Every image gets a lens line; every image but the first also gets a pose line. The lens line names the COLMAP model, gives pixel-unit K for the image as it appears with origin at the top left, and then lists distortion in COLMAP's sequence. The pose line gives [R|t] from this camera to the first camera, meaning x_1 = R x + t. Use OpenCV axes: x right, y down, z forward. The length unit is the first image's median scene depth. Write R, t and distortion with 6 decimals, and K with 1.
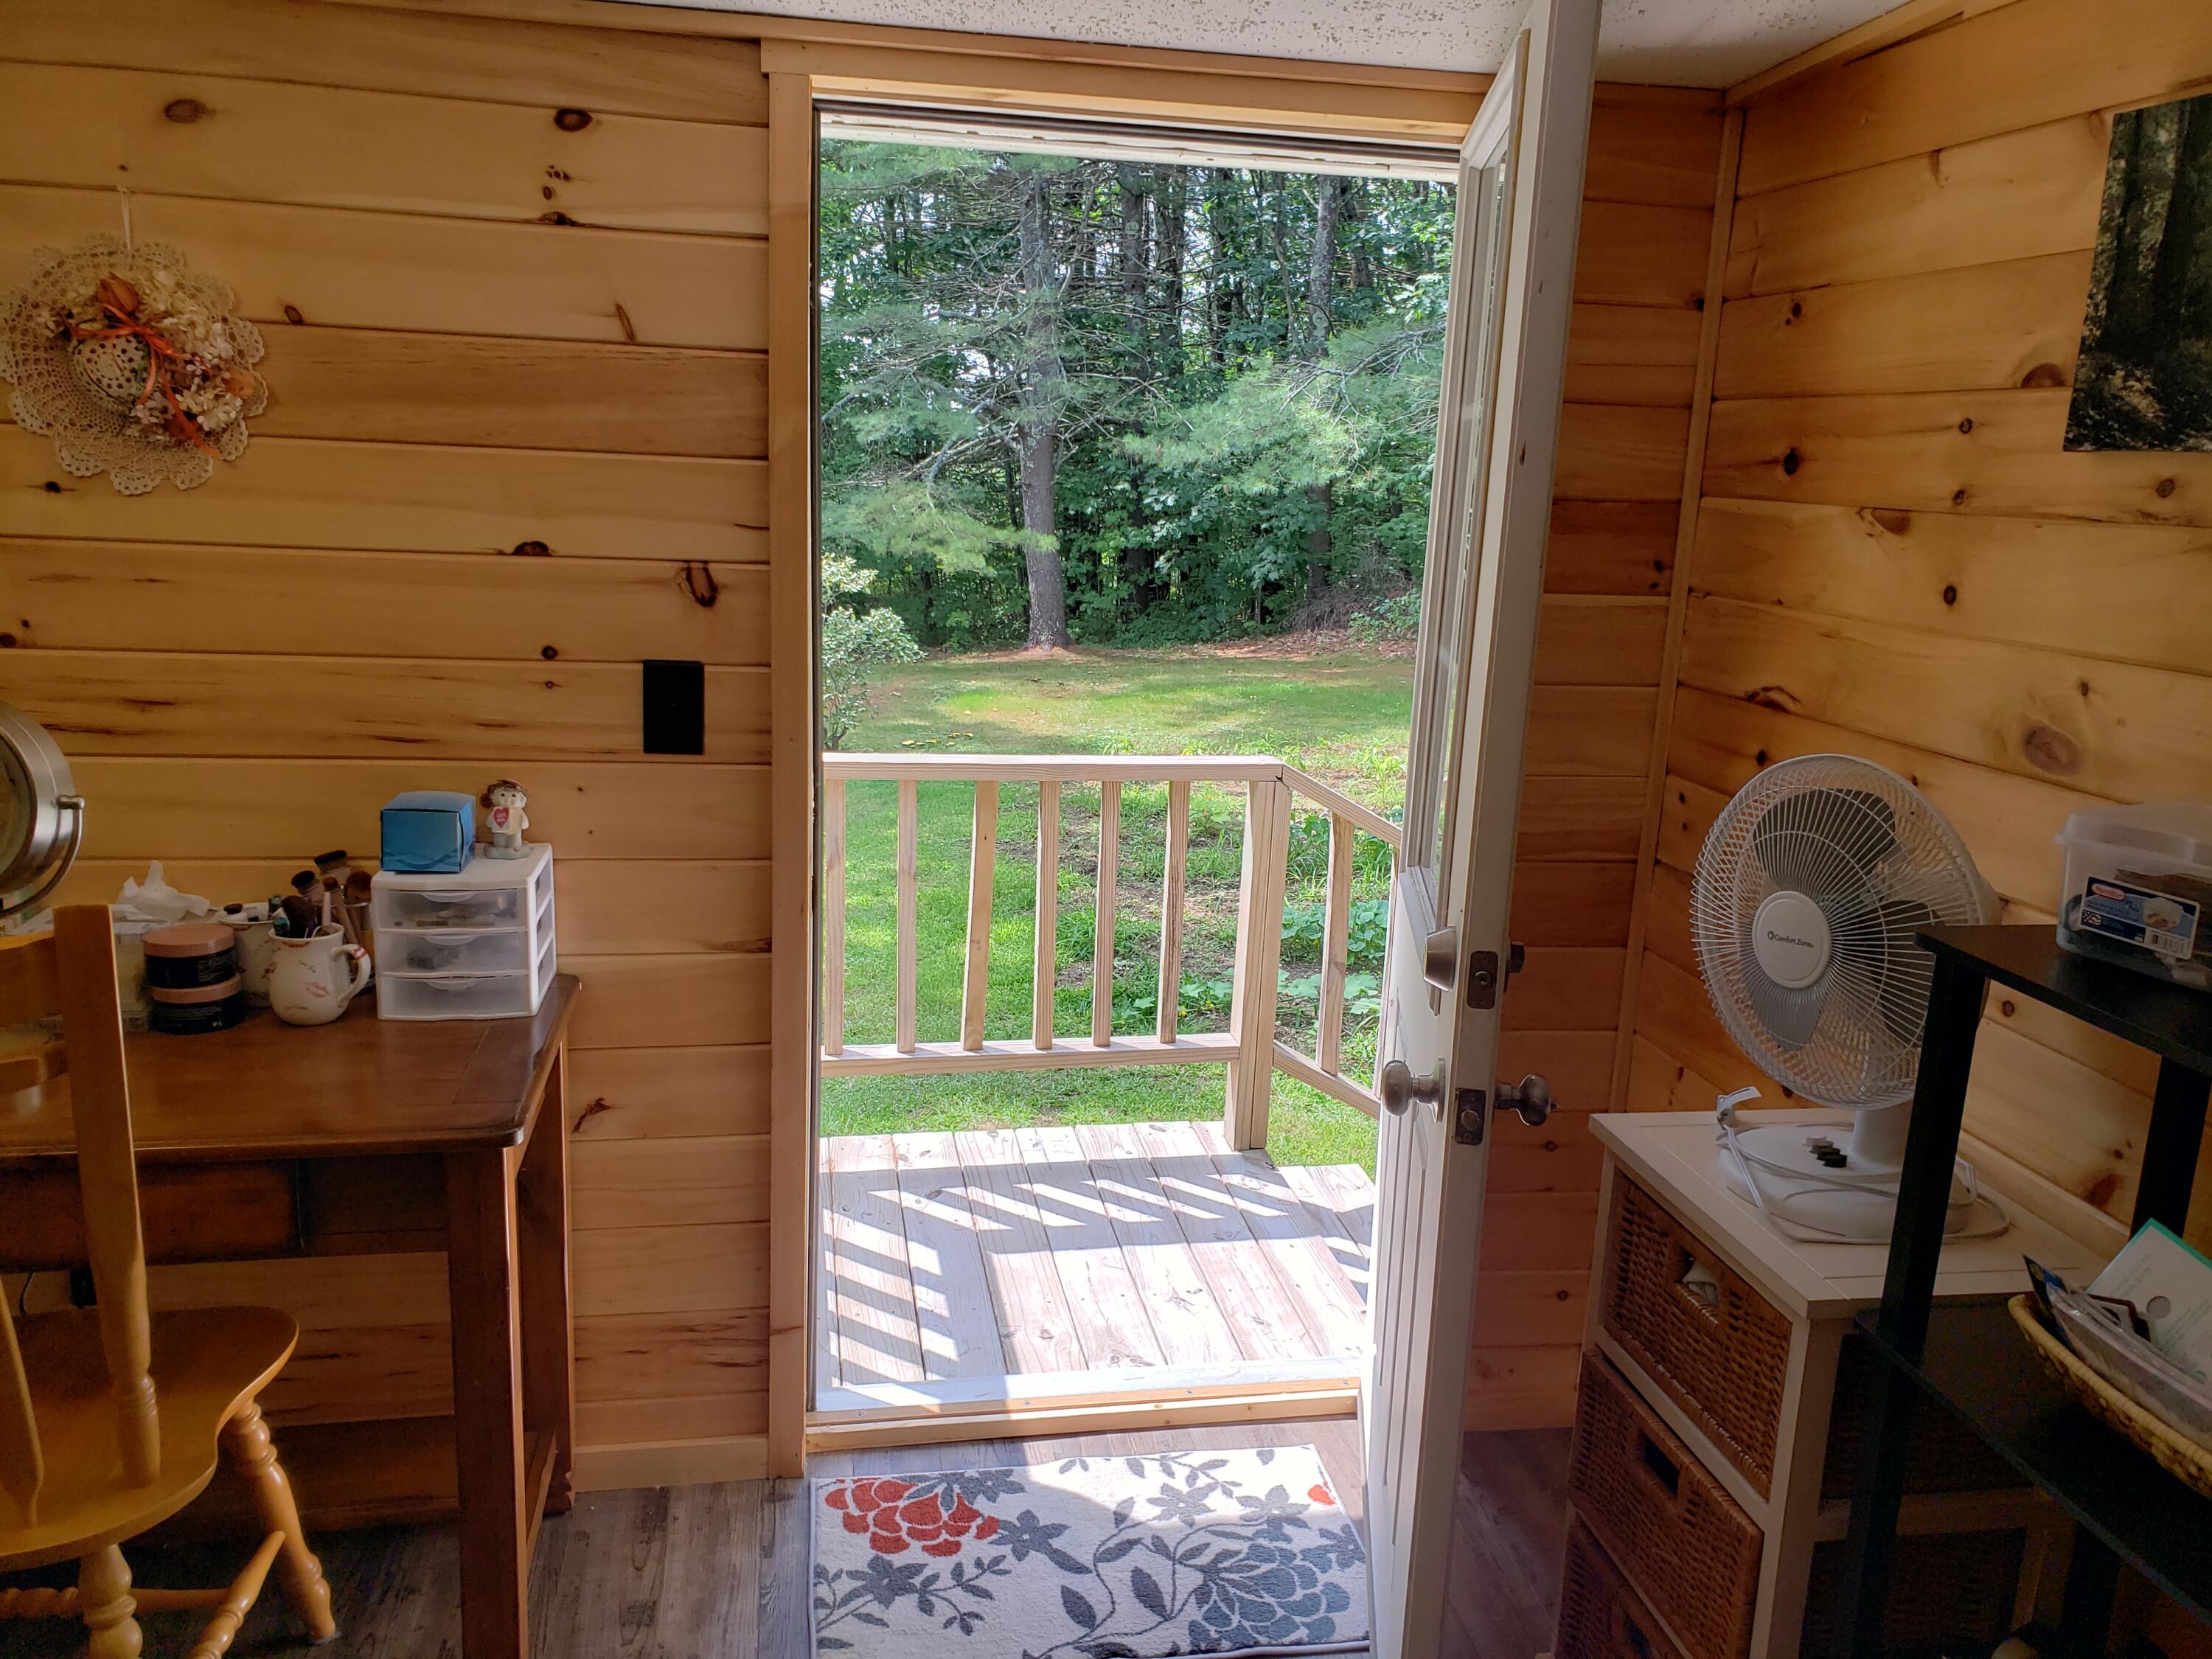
lens RADIAL K [[1704.5, 0, 1106.7], [0, 1704.5, 827.3], [0, 0, 1]] dist [0.035699, 0.005327]
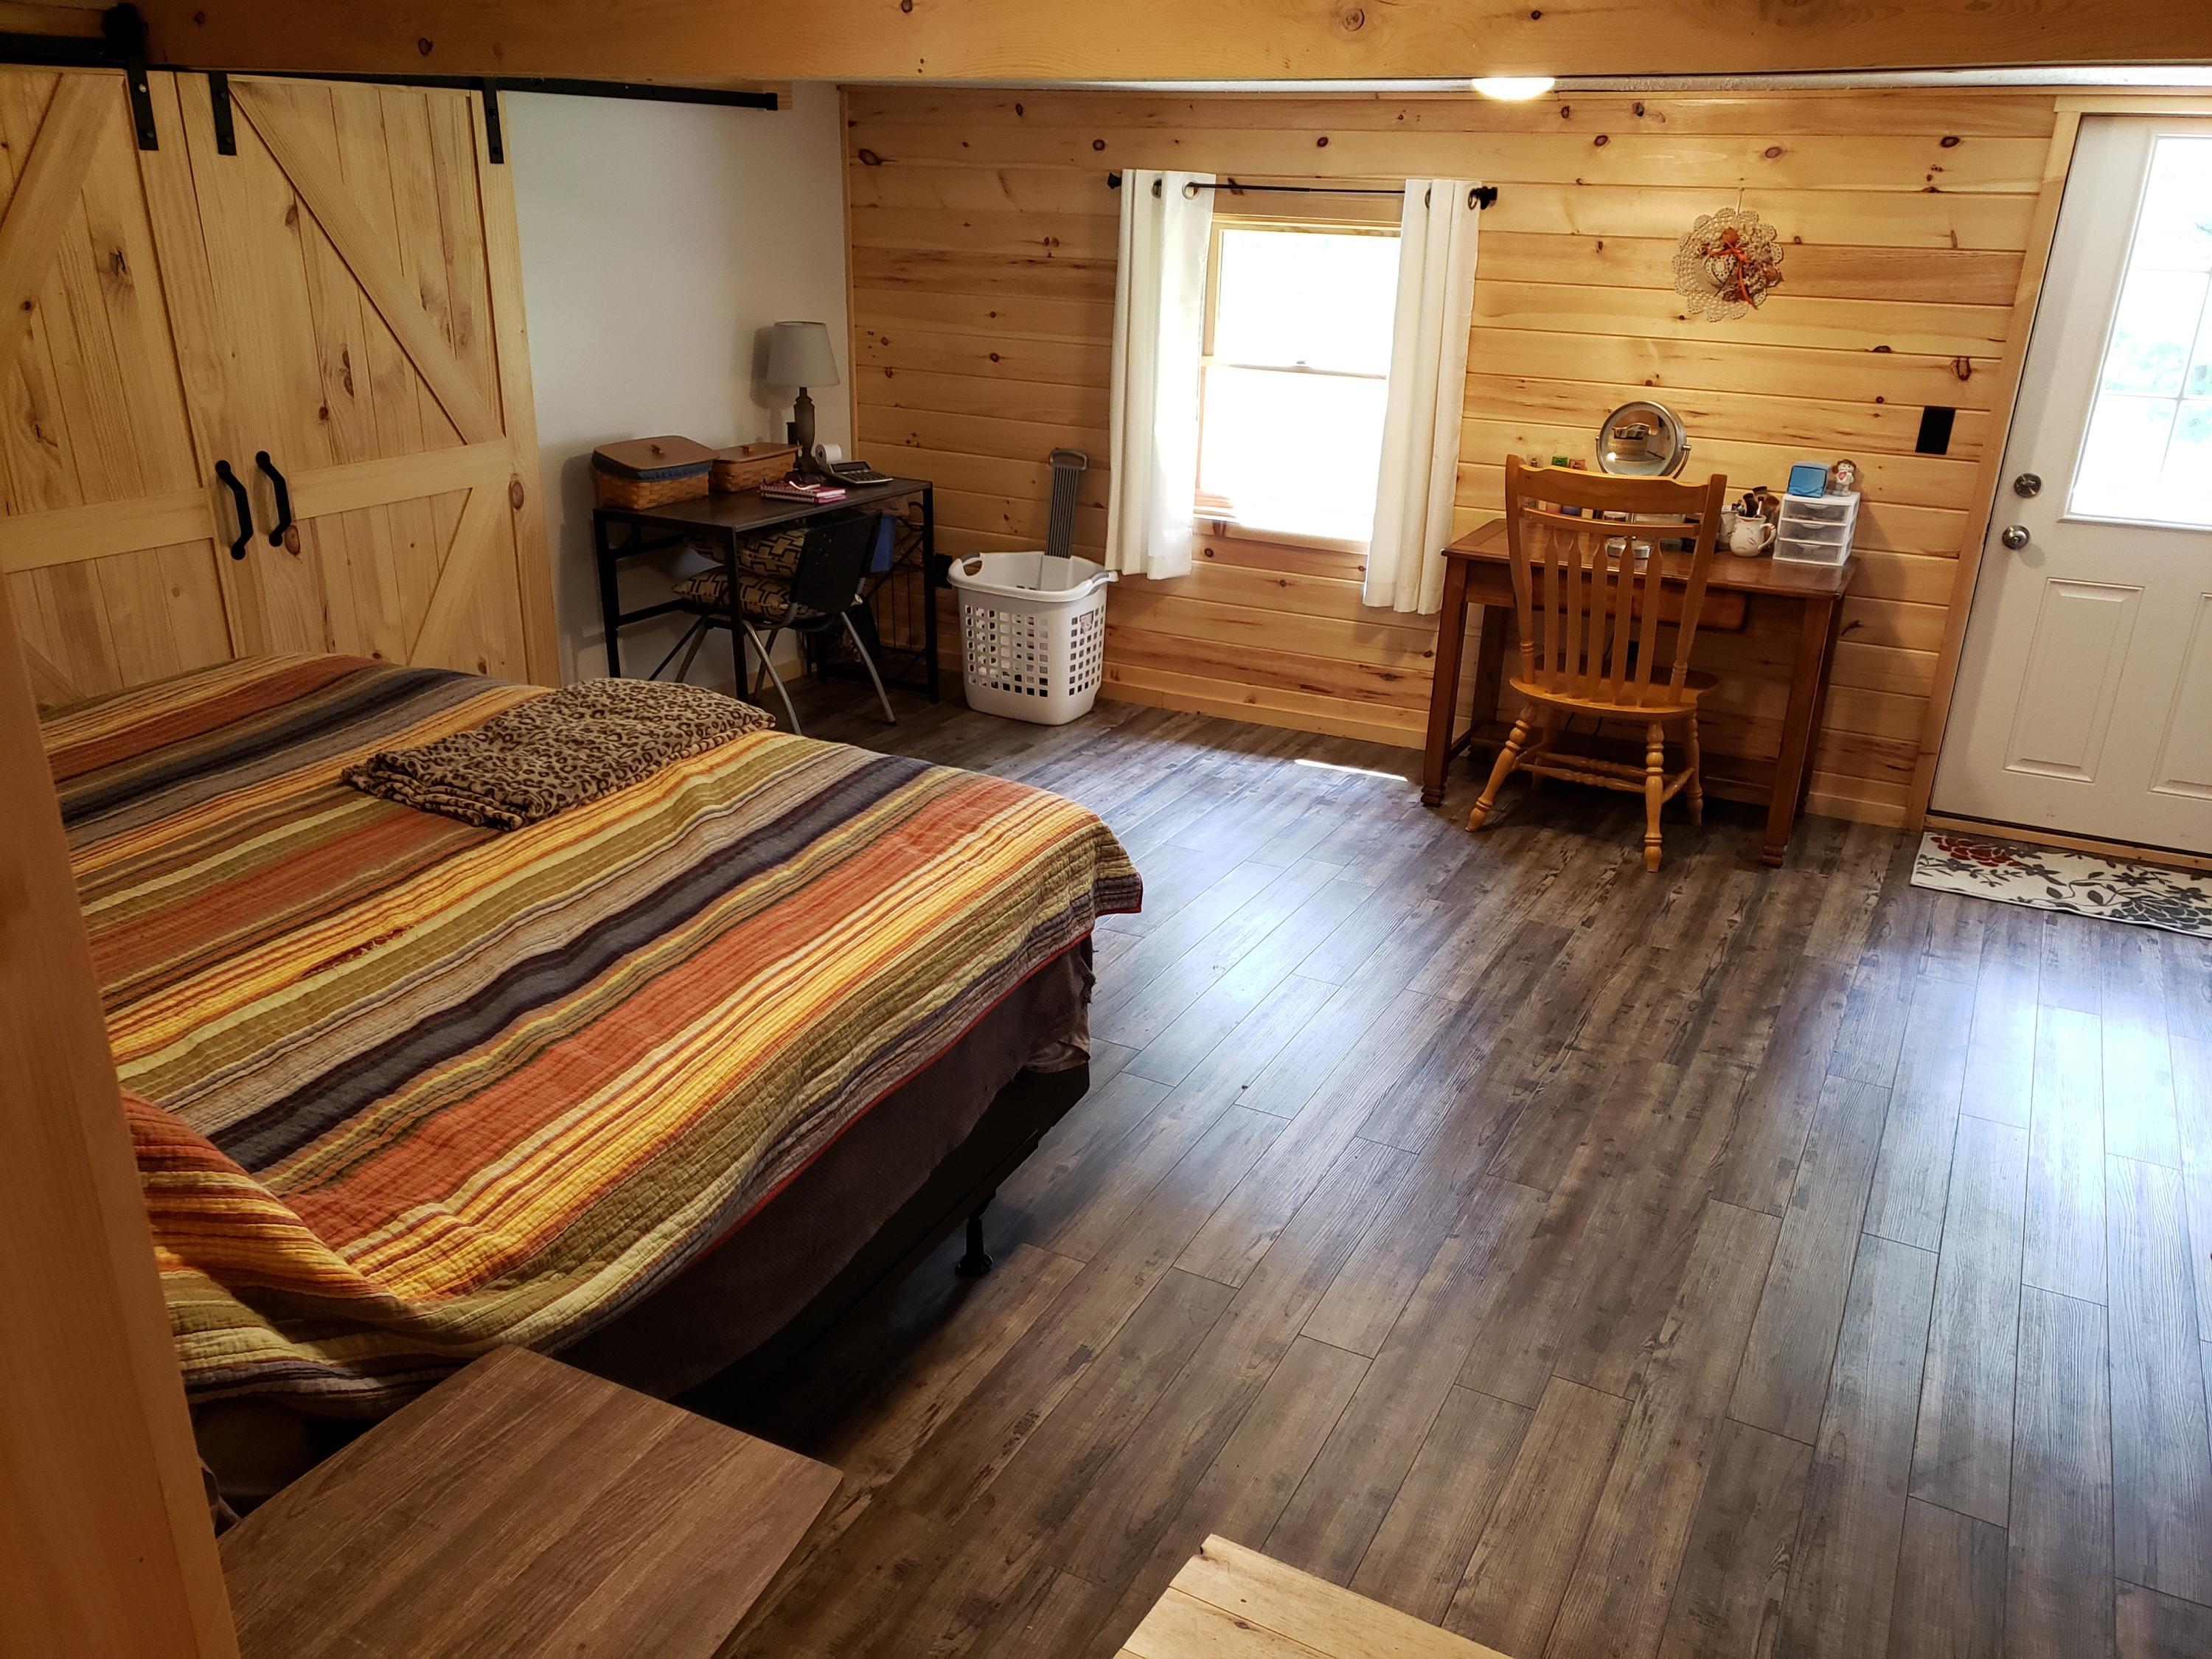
lens RADIAL K [[1704.5, 0, 1148.9], [0, 1704.5, 860.8], [0, 0, 1]] dist [0.035699, 0.005327]
pose [[0.794972, 0.209357, -0.569376, 0.292909], [-0.124029, 0.974829, 0.185269, 0.174632], [0.593831, -0.076664, 0.800929, -1.309736]]
